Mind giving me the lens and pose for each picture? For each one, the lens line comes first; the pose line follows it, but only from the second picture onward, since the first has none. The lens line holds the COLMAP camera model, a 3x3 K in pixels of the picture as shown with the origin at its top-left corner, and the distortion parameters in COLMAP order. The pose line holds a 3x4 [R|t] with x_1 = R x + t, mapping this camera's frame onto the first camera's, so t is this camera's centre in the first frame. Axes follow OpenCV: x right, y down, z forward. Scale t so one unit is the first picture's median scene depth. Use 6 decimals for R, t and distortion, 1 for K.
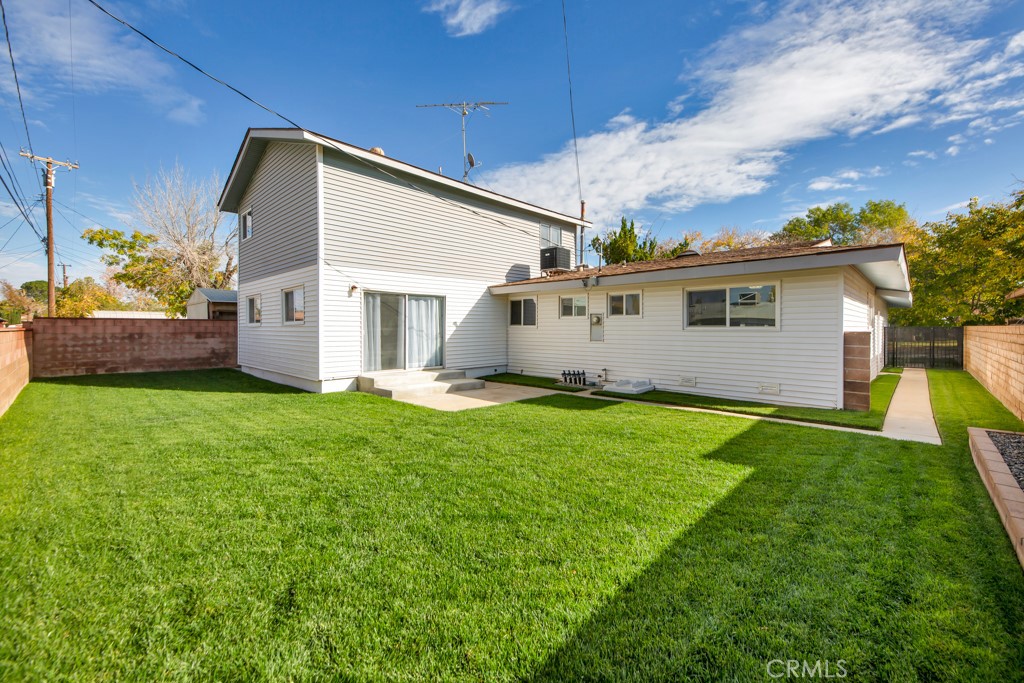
lens RADIAL K [[420.6, 0, 511.7], [0, 420.6, 336.9], [0, 0, 1]] dist [0.006719, -0.001445]
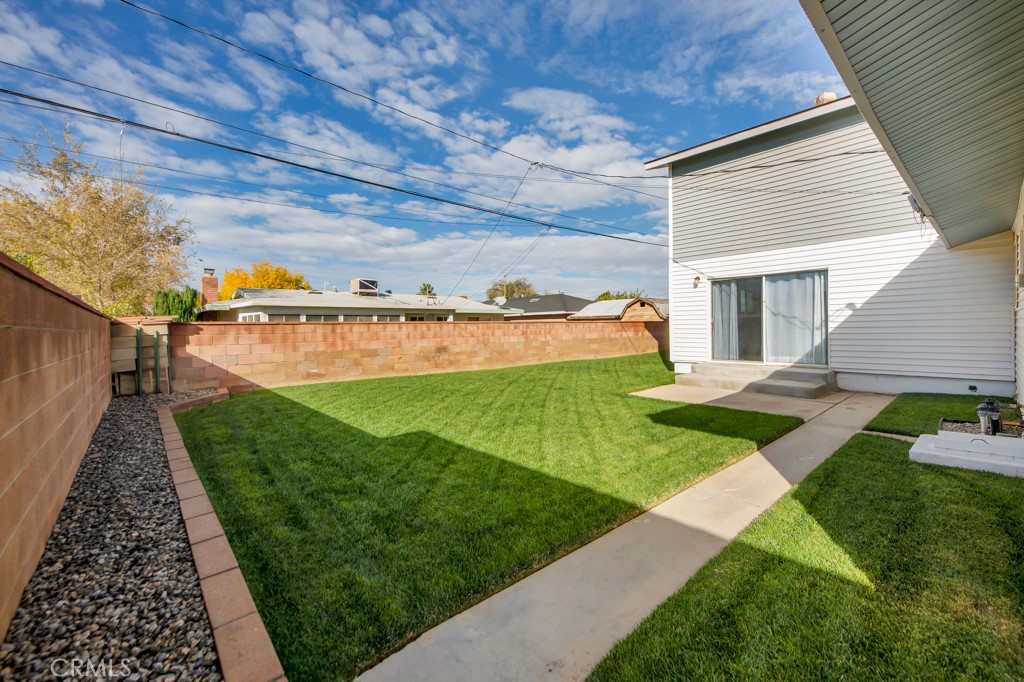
lens RADIAL K [[420.6, 0, 511.8], [0, 420.6, 332.8], [0, 0, 1]] dist [0.006719, -0.001445]
pose [[-0.076933, 0.020250, -0.996831, 0.680714], [-0.001383, 0.999791, 0.020416, -0.000761], [0.997035, 0.002949, -0.076889, 0.568705]]
